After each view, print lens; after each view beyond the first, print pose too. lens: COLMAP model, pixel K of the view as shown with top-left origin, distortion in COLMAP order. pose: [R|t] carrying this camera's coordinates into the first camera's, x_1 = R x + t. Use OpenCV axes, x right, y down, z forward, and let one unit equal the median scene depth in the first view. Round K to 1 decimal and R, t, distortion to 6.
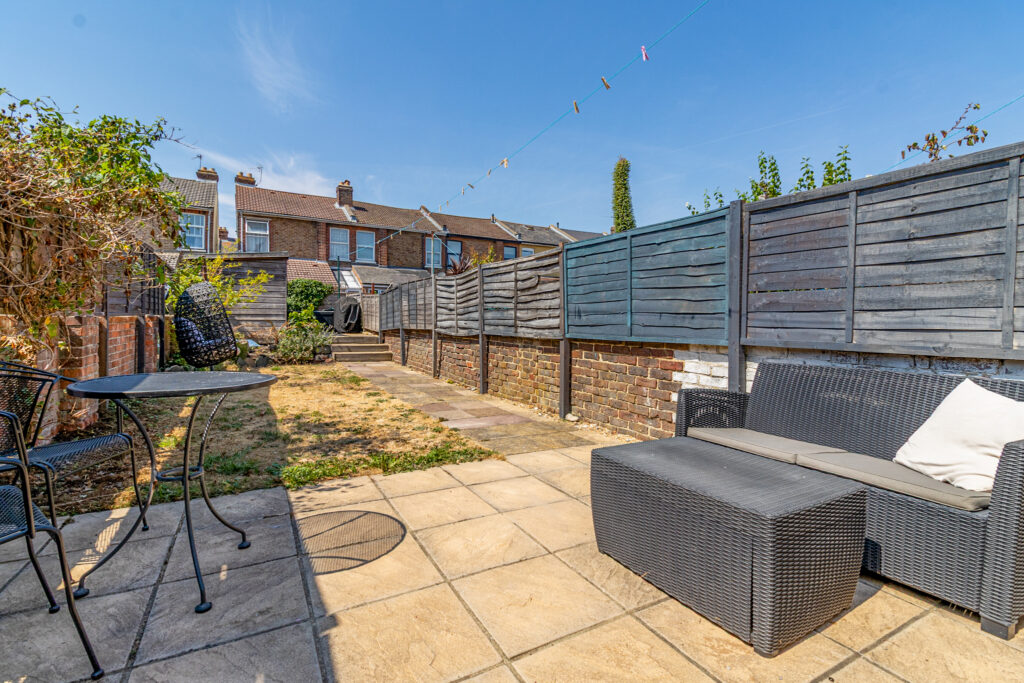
lens RADIAL K [[467.5, 0, 512.7], [0, 467.5, 331.2], [0, 0, 1]] dist [0.000567, -0.000520]
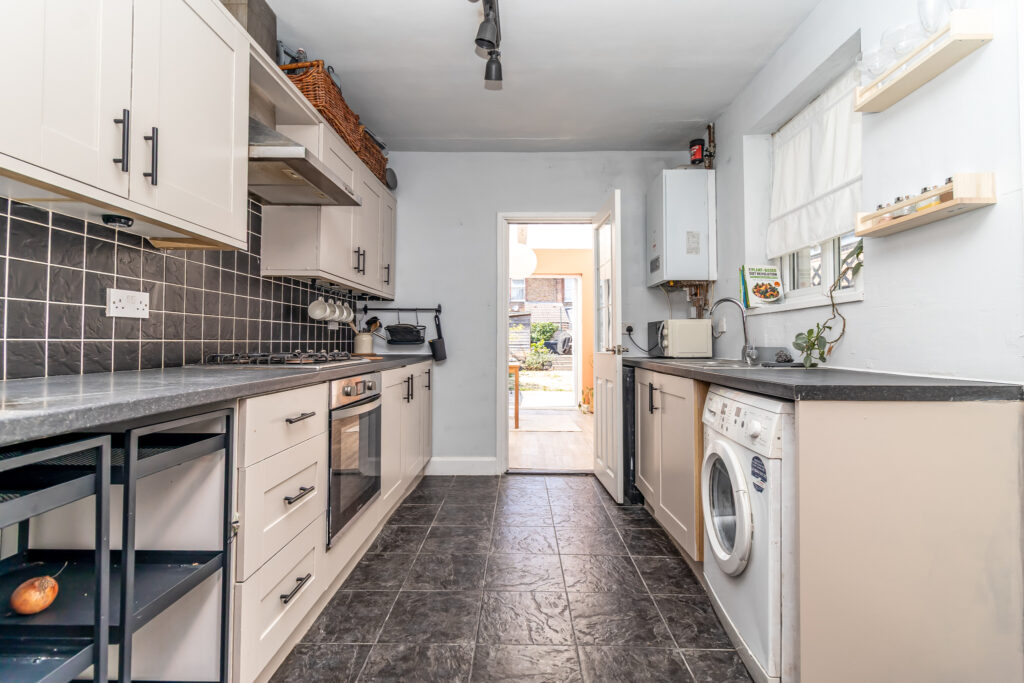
lens RADIAL K [[467.5, 0, 516.6], [0, 467.5, 333.4], [0, 0, 1]] dist [0.000567, -0.000520]
pose [[0.875551, -0.014906, -0.482895, 0.379601], [-0.008280, 0.998914, -0.045847, 0.006728], [0.483054, 0.044140, 0.874477, -0.675330]]
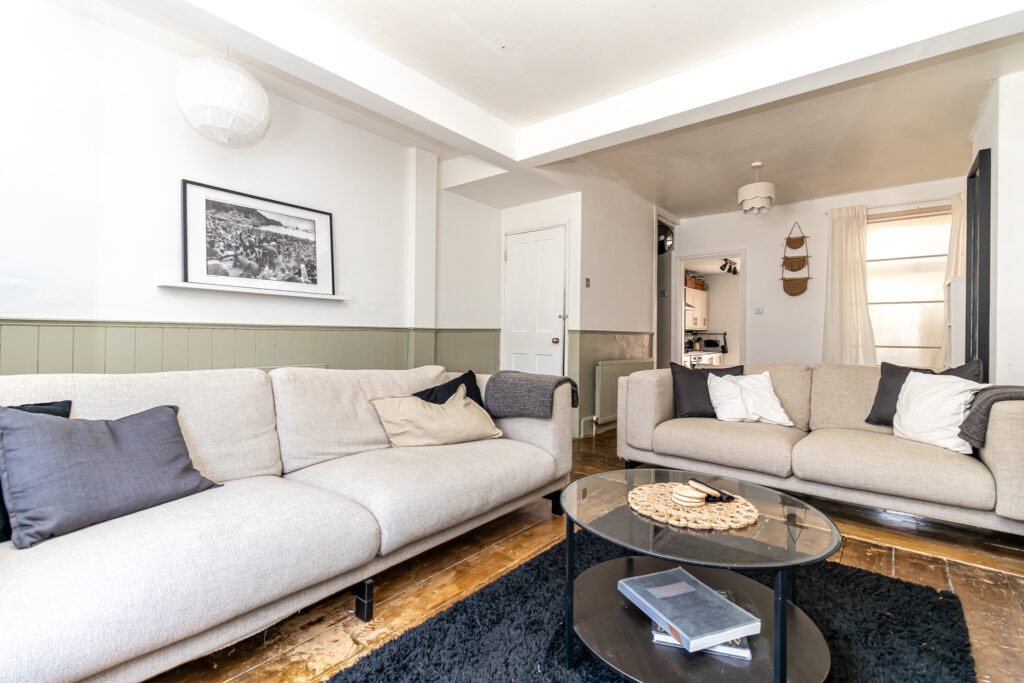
lens RADIAL K [[467.5, 0, 508.6], [0, 467.5, 333.6], [0, 0, 1]] dist [0.000567, -0.000520]
pose [[0.378449, -0.005862, -0.925604, 0.836603], [-0.037015, 0.999084, -0.021461, 0.008400], [0.924882, 0.042383, 0.377886, -1.126819]]
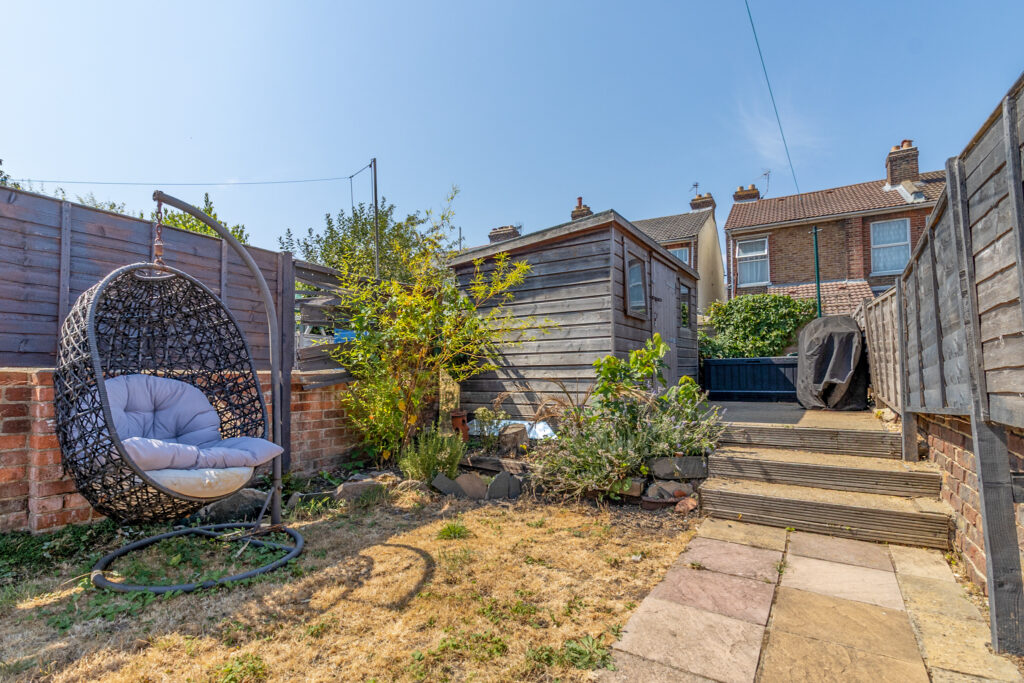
lens RADIAL K [[511.2, 0, 504.1], [0, 511.2, 344.3], [0, 0, 1]] dist [0.020672, -0.001255]
pose [[0.492891, -0.068187, -0.867415, -0.150173], [-0.008497, 0.996500, -0.083162, -0.015420], [0.870050, 0.048360, 0.490586, 0.725132]]
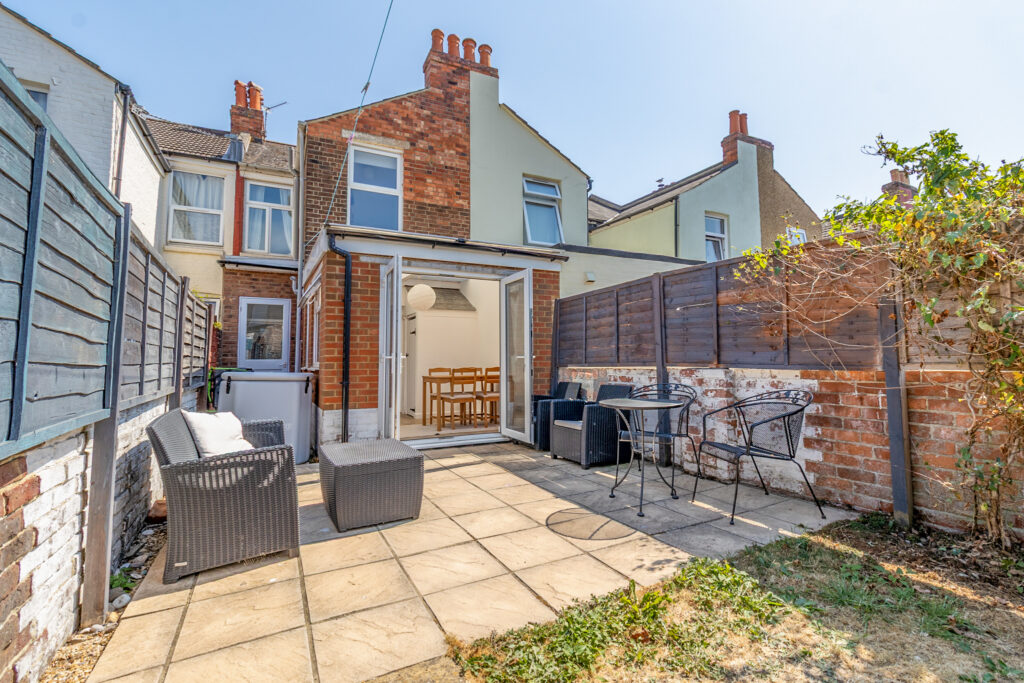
lens RADIAL K [[467.5, 0, 513.8], [0, 467.5, 337.1], [0, 0, 1]] dist [0.000567, -0.000520]
pose [[-0.999781, -0.007542, 0.019529, -0.031348], [-0.008260, 0.999282, -0.036974, -0.015873], [-0.019236, -0.037127, -0.999125, 0.492715]]
